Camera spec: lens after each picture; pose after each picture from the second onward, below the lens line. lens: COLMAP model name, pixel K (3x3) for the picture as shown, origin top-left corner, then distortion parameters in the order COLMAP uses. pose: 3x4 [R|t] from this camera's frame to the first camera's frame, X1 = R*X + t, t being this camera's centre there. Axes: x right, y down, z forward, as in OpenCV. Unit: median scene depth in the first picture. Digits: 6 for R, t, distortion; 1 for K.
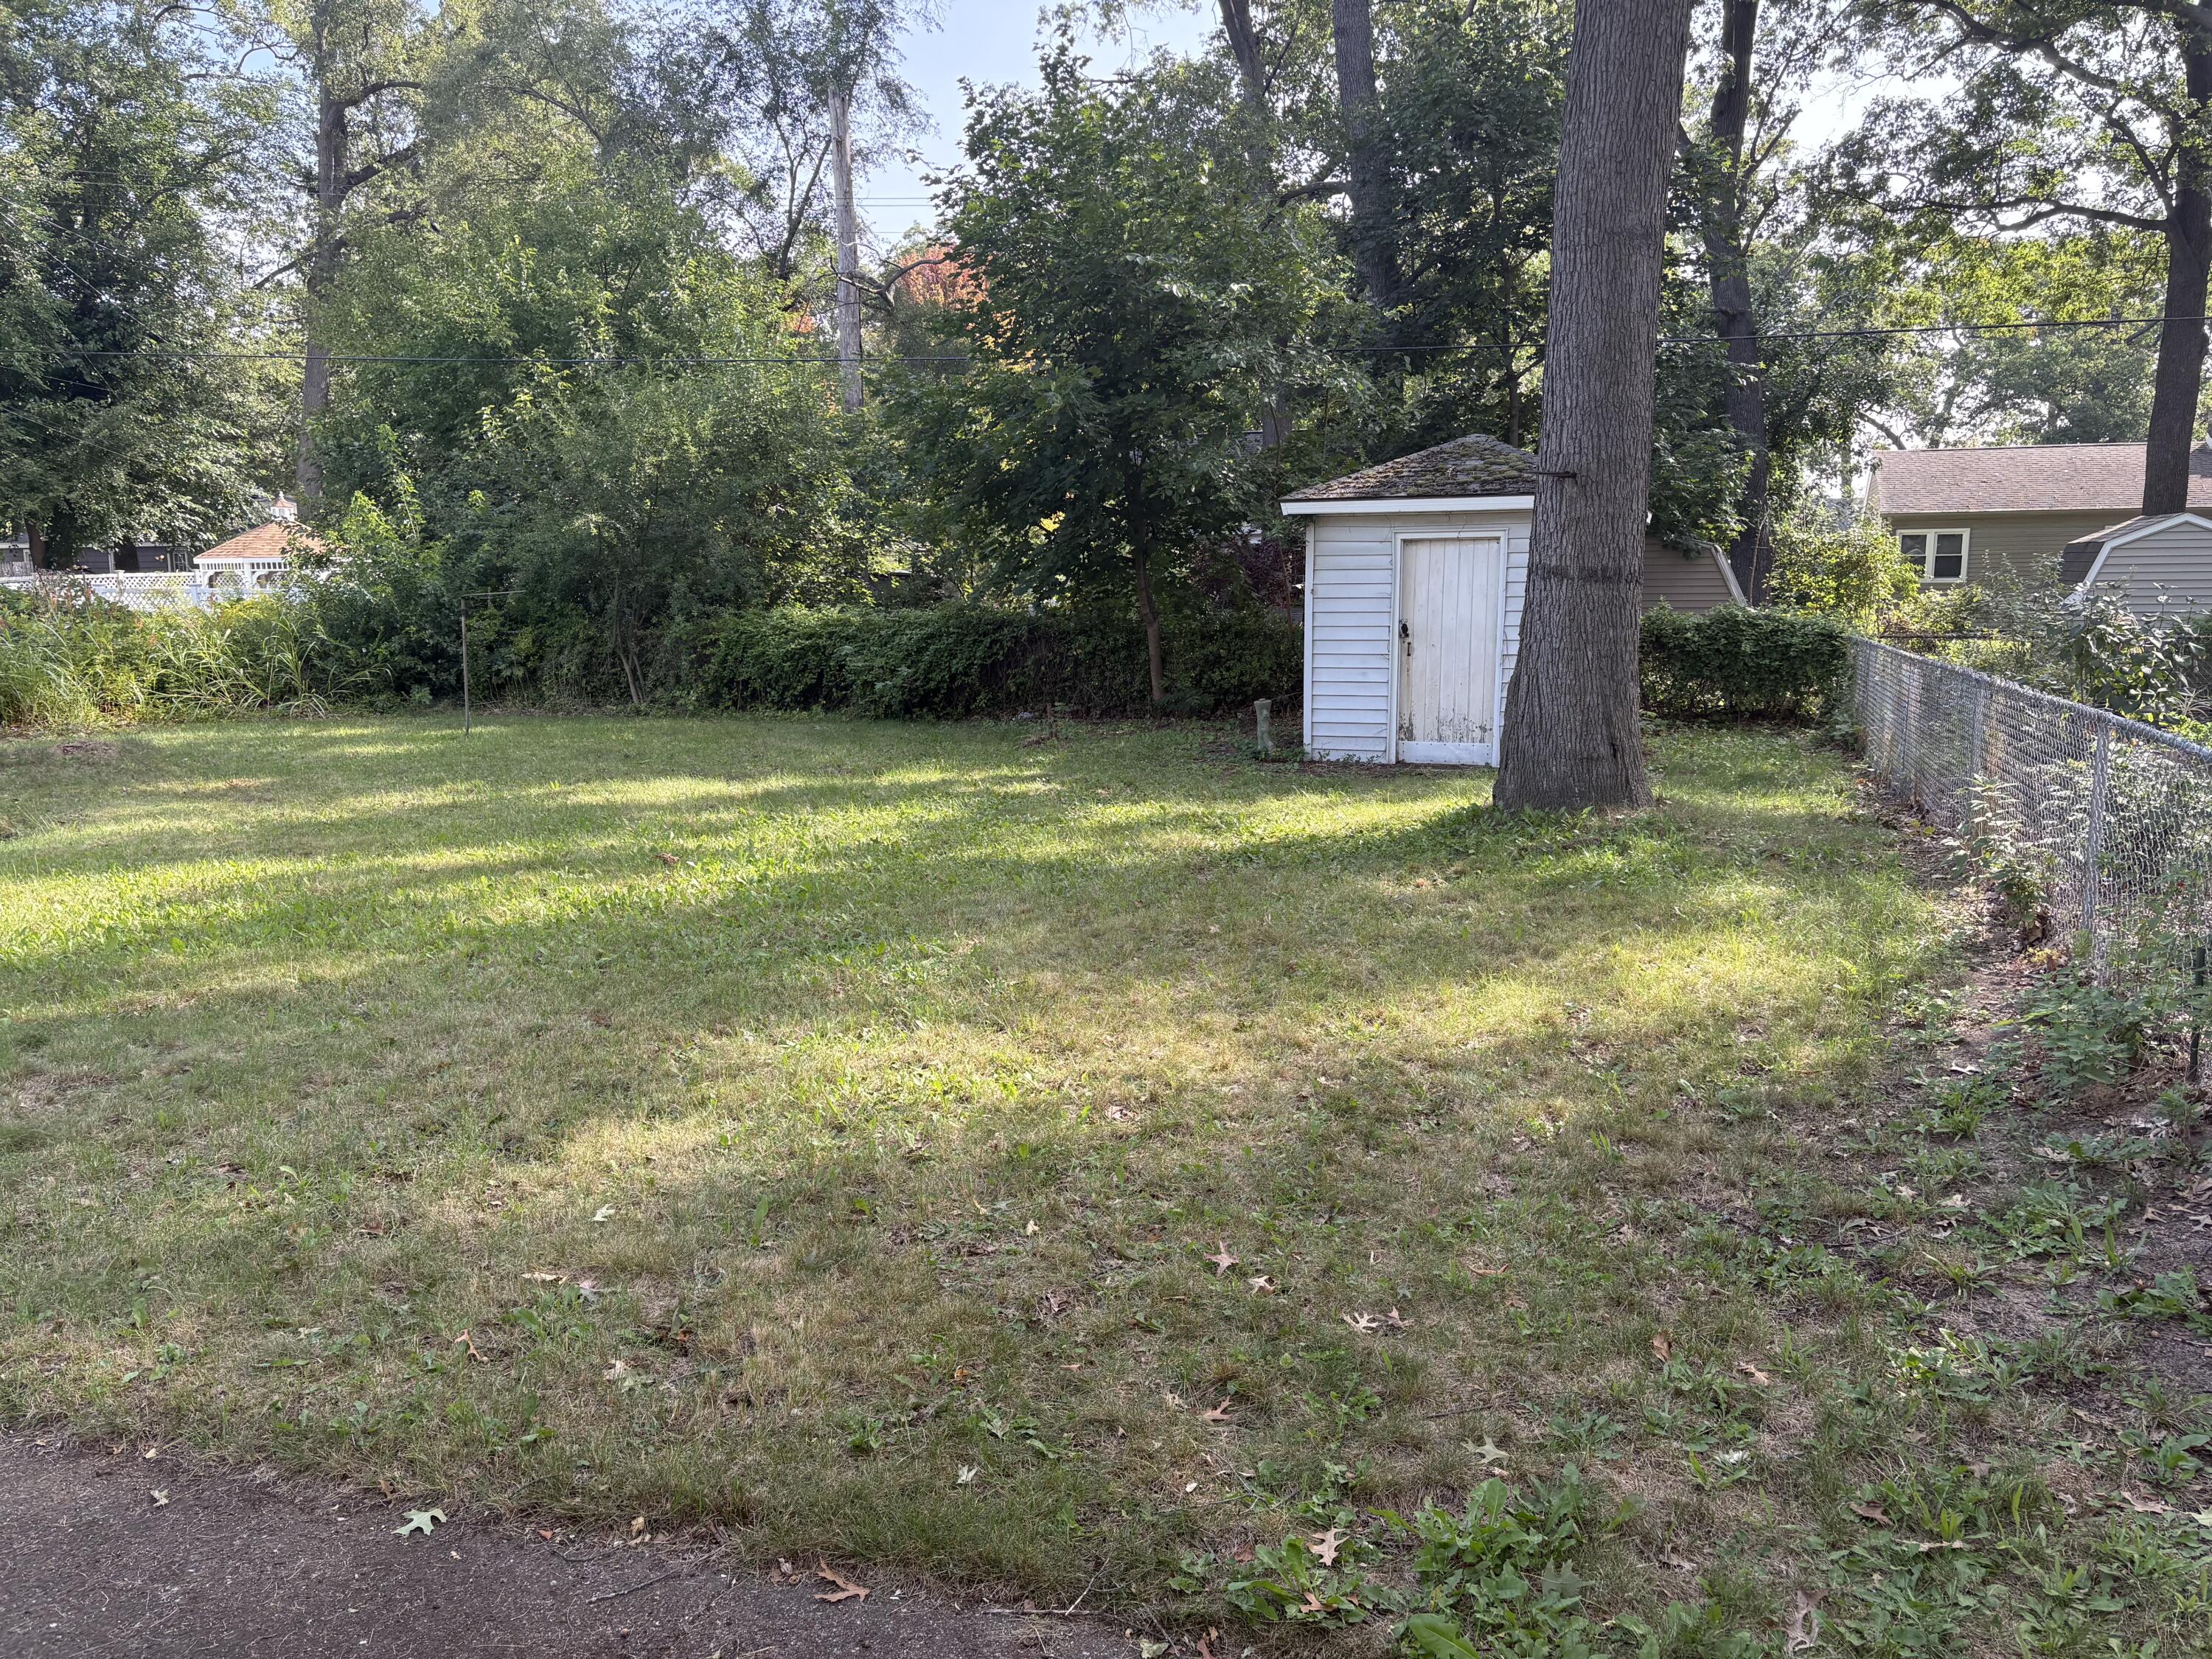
lens RADIAL K [[1684.4, 0, 1106.0], [0, 1684.4, 829.5], [0, 0, 1]] dist [0.071624, -0.089639]
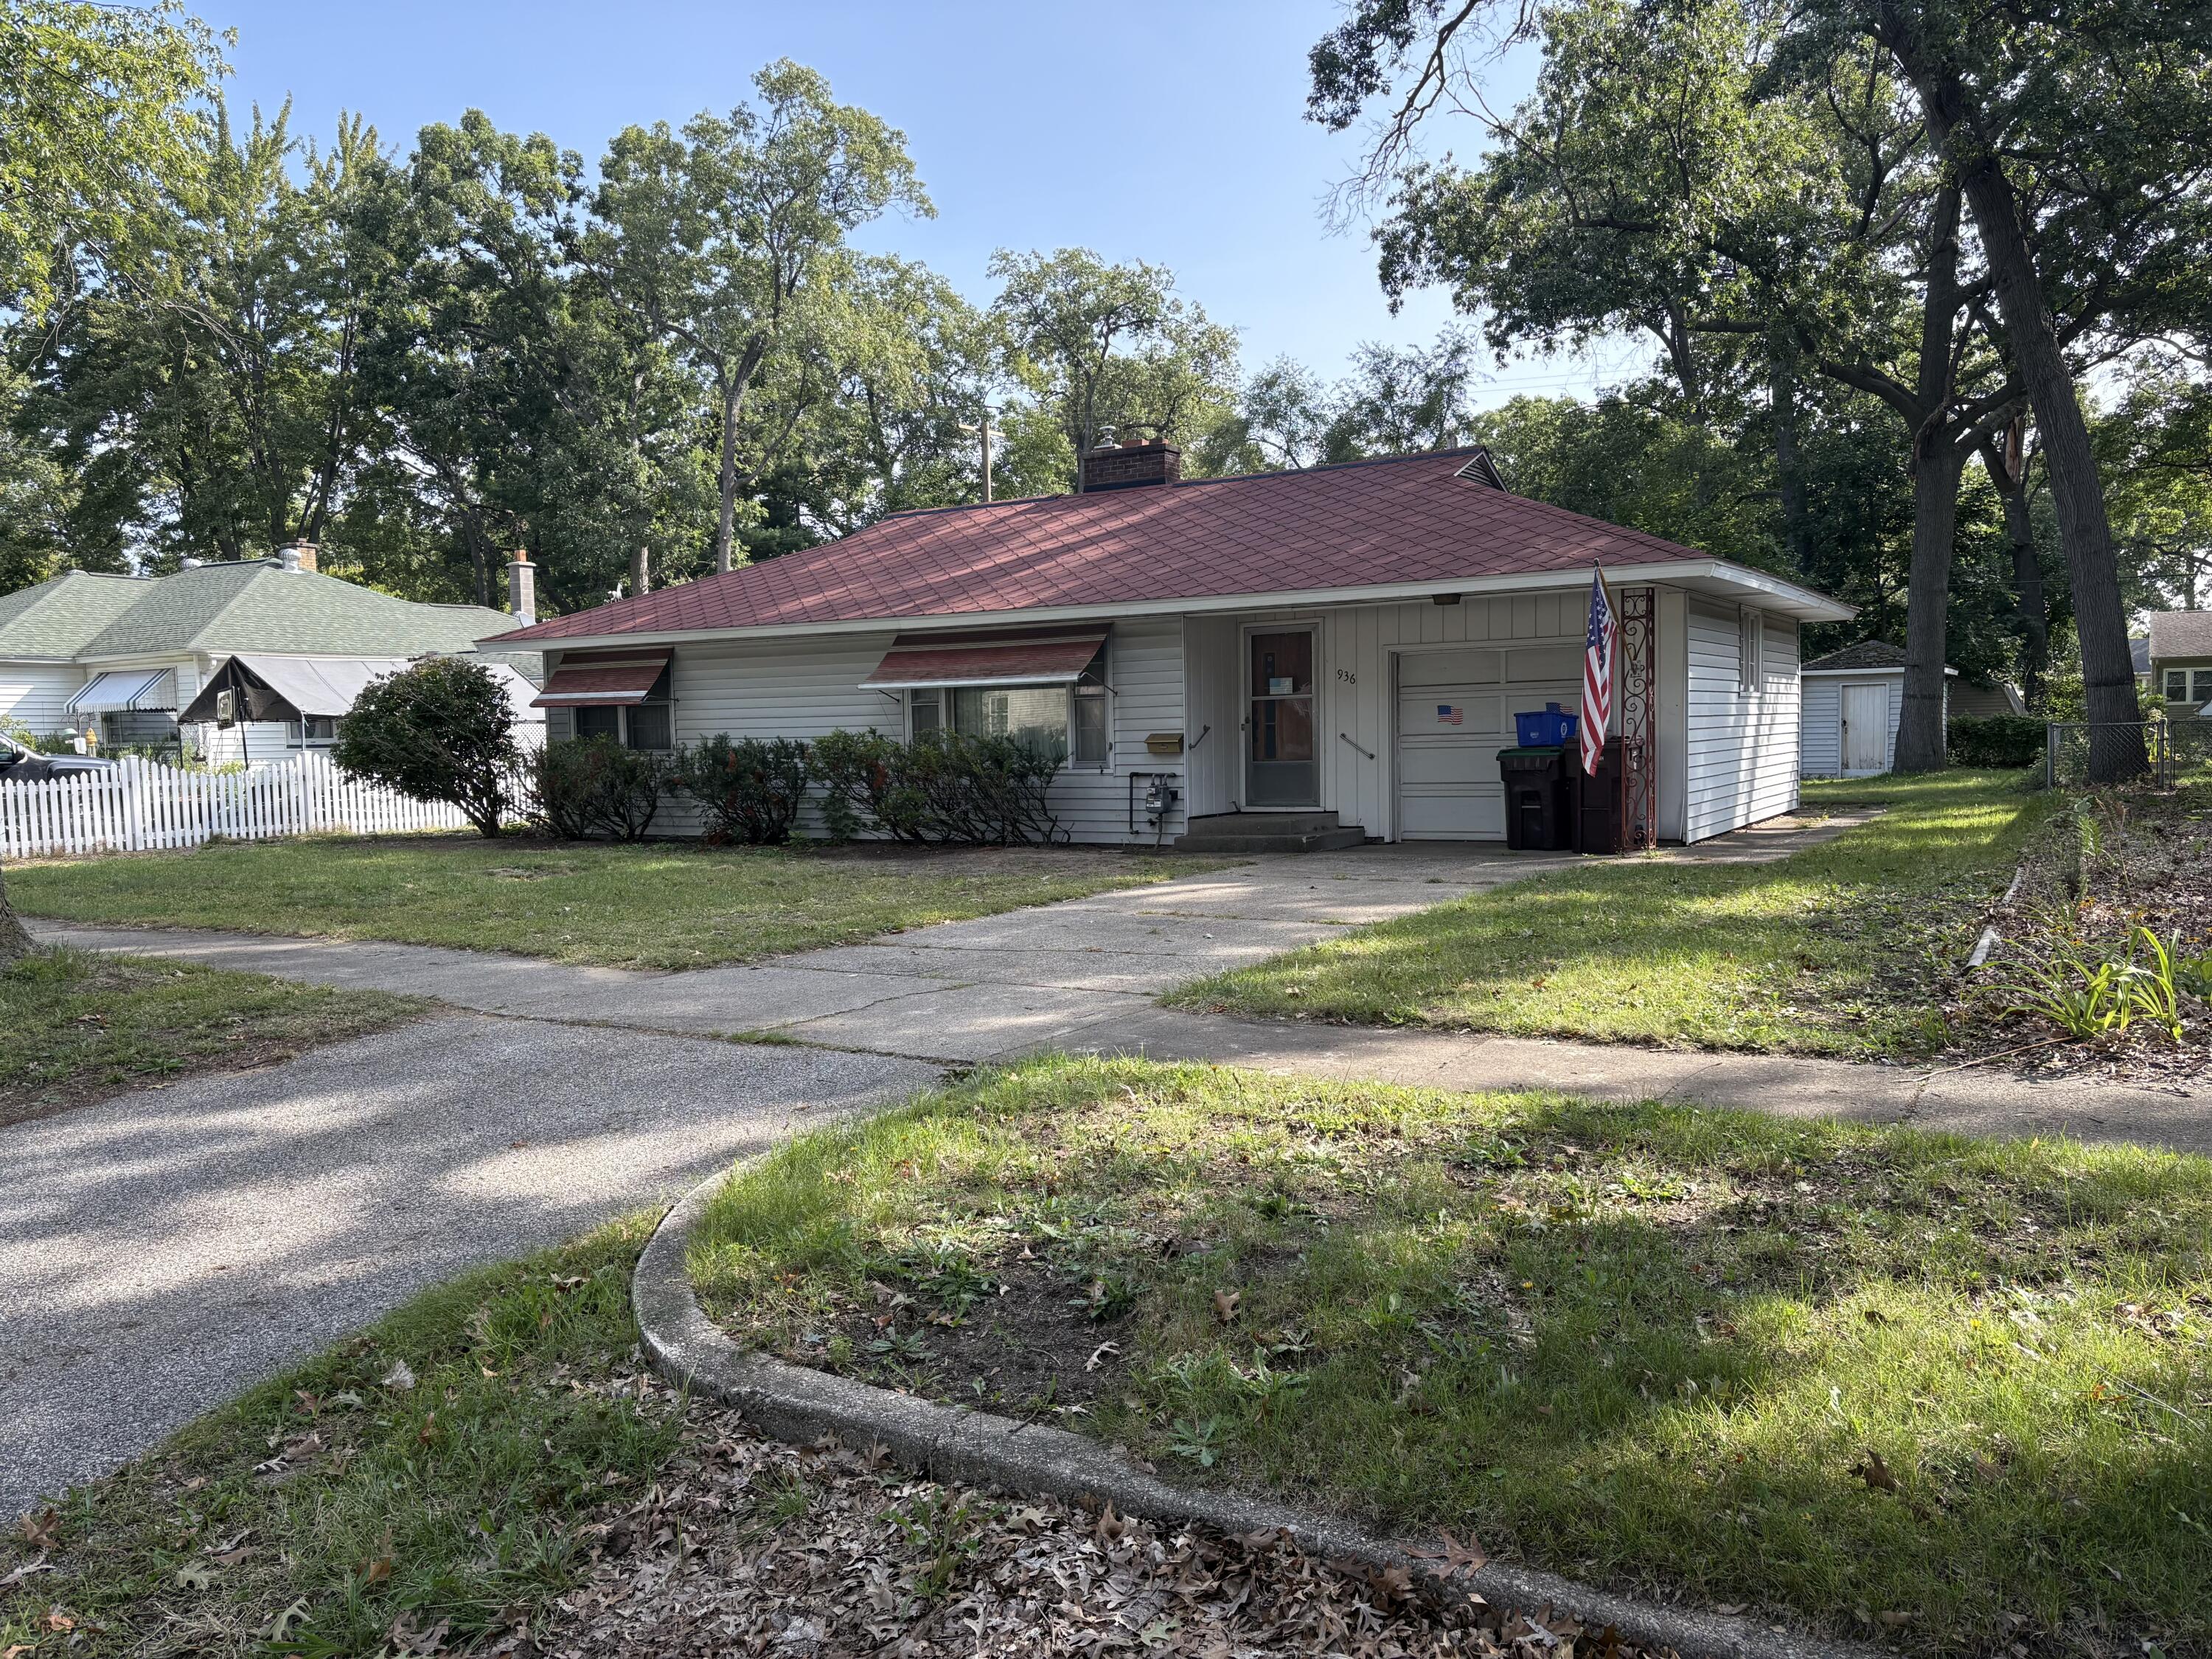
lens RADIAL K [[1684.4, 0, 1106.0], [0, 1684.4, 829.5], [0, 0, 1]] dist [0.071624, -0.089639]
pose [[0.983171, -0.009731, -0.182428, -0.135228], [-0.006400, 0.996133, -0.087623, 0.081020], [0.182575, 0.087316, 0.979307, -0.497884]]
